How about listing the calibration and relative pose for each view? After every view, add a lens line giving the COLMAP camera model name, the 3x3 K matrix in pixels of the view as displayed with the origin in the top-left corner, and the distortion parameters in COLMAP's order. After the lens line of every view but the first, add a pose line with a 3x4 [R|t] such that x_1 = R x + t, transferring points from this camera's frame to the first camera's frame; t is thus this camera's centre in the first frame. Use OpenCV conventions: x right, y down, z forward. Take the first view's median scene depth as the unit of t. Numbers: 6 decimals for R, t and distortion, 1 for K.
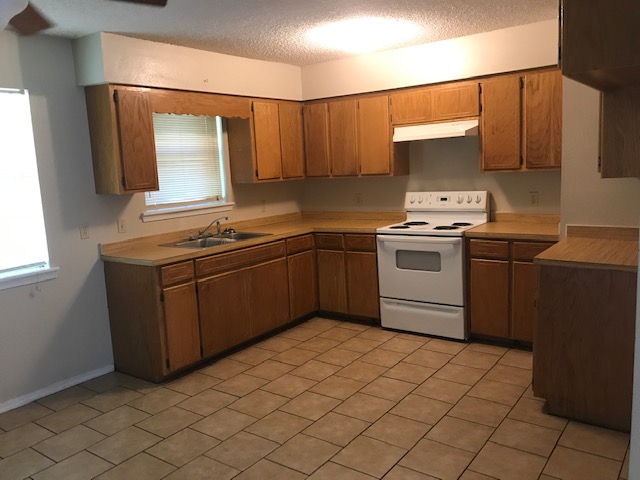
lens RADIAL K [[526.4, 0, 320.0], [0, 526.4, 240.0], [0, 0, 1]] dist [0.014666, -0.004583]
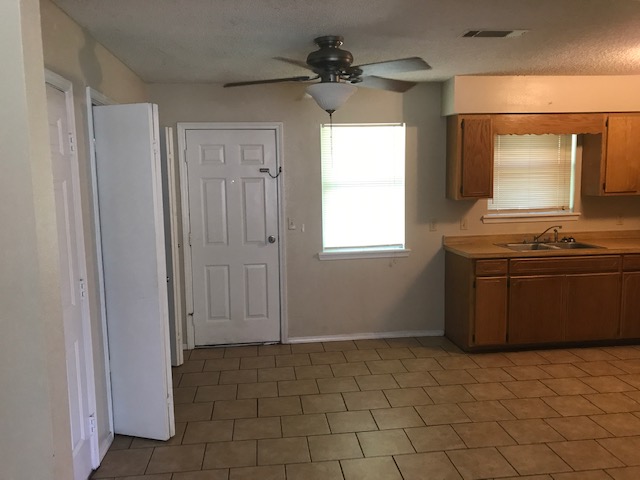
lens RADIAL K [[526.4, 0, 320.0], [0, 526.4, 240.0], [0, 0, 1]] dist [0.014666, -0.004583]
pose [[0.681727, 0.121760, -0.721403, 0.309266], [-0.120407, 0.991281, 0.053526, -0.016124], [0.721630, 0.050371, 0.690444, -0.117116]]
